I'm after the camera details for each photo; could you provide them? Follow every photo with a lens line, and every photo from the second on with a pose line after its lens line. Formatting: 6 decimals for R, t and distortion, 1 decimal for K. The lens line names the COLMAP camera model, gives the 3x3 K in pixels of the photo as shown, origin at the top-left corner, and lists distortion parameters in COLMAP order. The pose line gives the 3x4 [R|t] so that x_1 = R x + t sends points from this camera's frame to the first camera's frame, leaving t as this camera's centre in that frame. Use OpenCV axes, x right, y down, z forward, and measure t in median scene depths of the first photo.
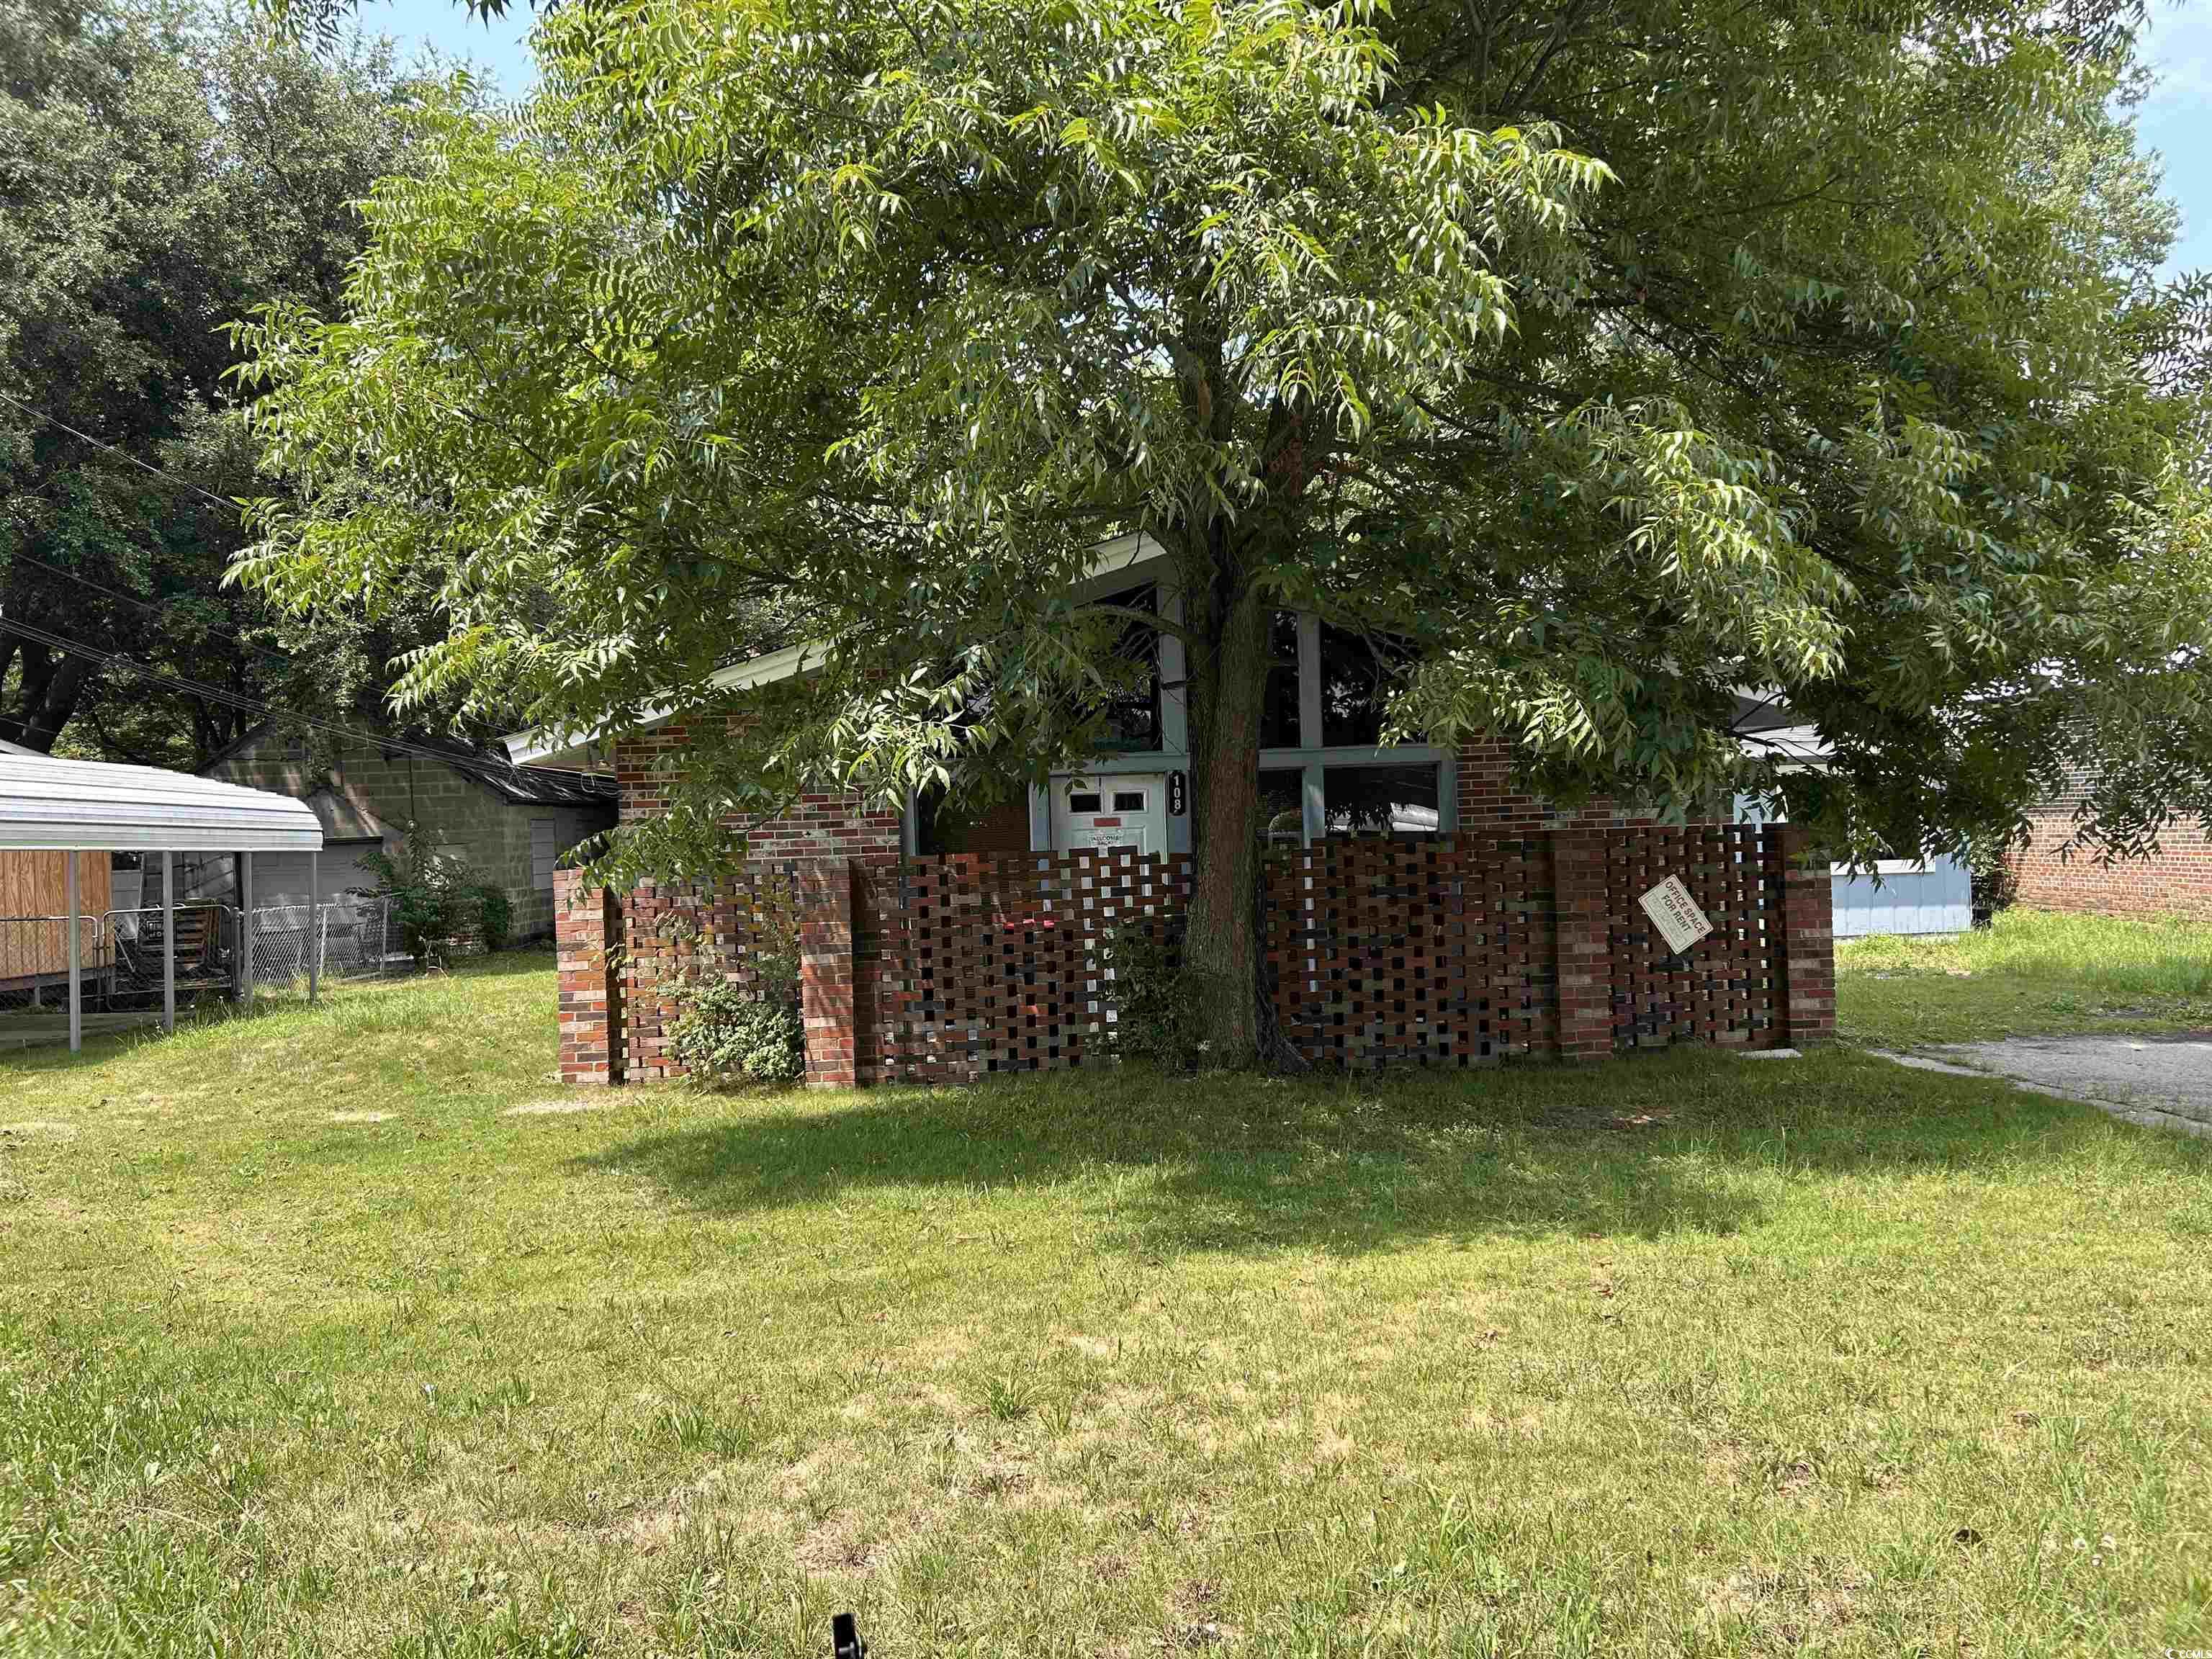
lens RADIAL K [[1651.5, 0, 1104.9], [0, 1651.5, 835.7], [0, 0, 1]] dist [0.058561, -0.066056]
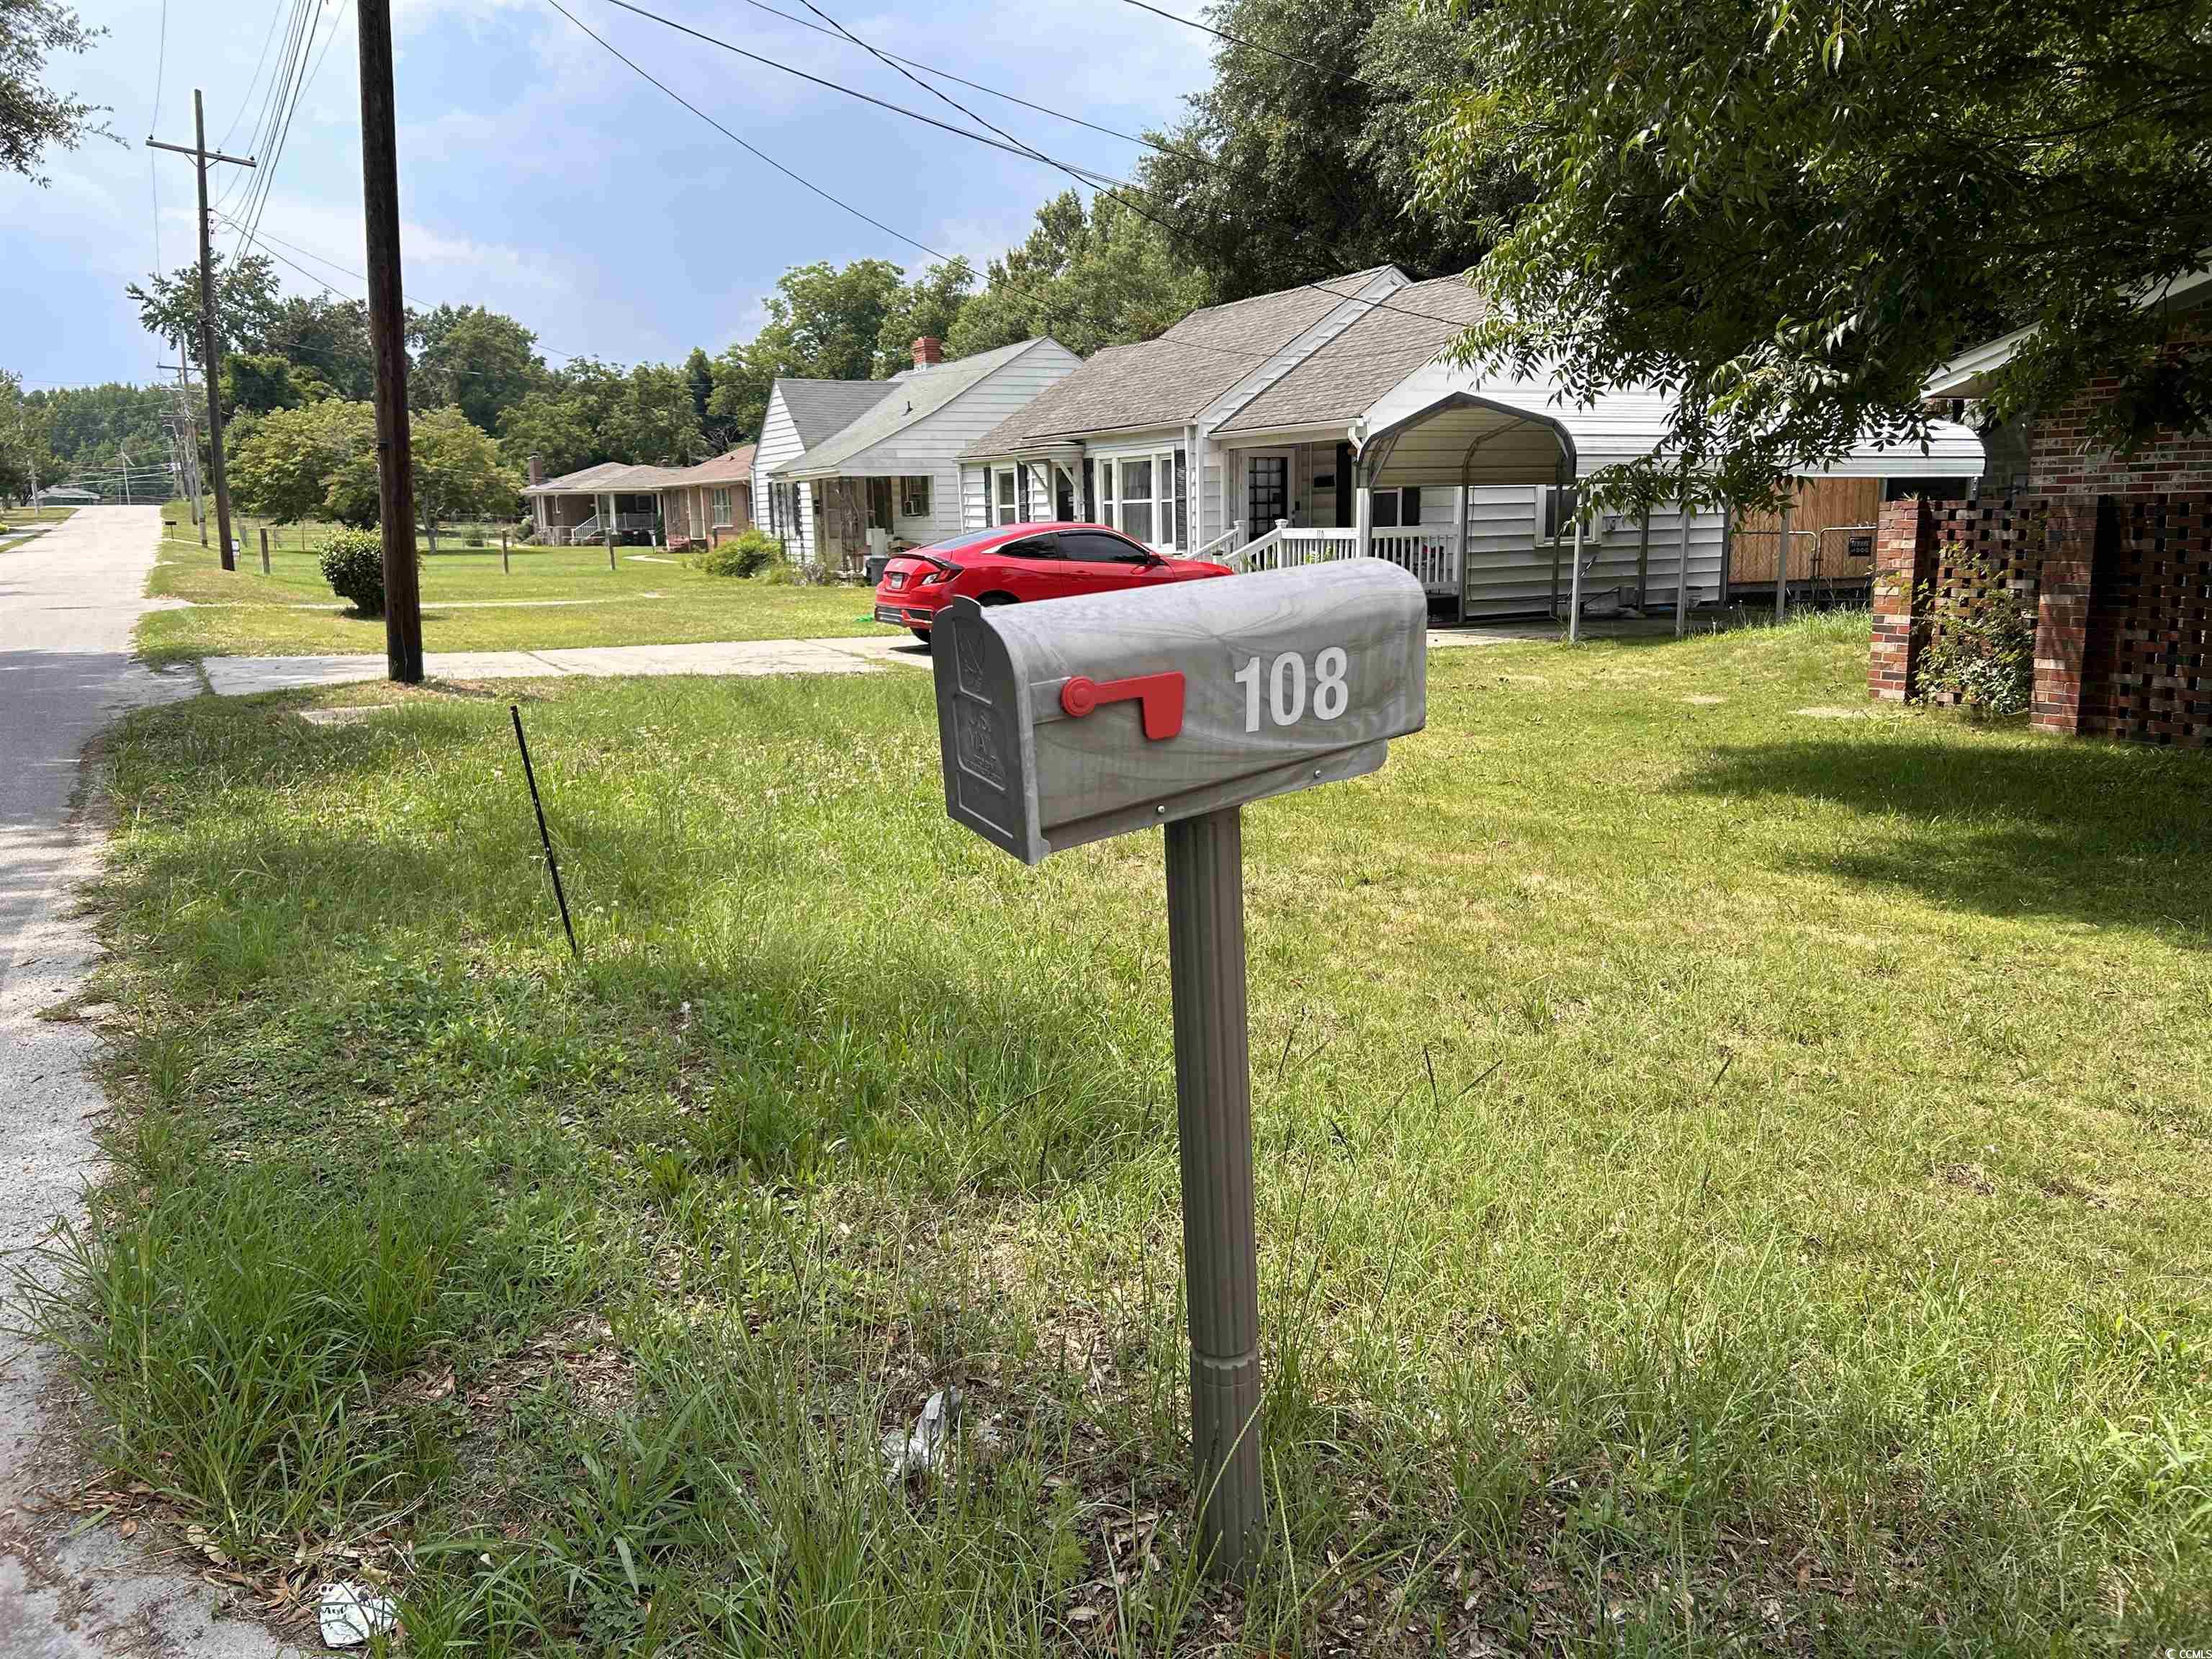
lens RADIAL K [[1651.5, 0, 1119.1], [0, 1651.5, 835.3], [0, 0, 1]] dist [0.058561, -0.066056]
pose [[0.425757, 0.197704, -0.882975, 0.706053], [0.005213, 0.975286, 0.220887, -0.014921], [0.904822, -0.098647, 0.414204, 0.112442]]
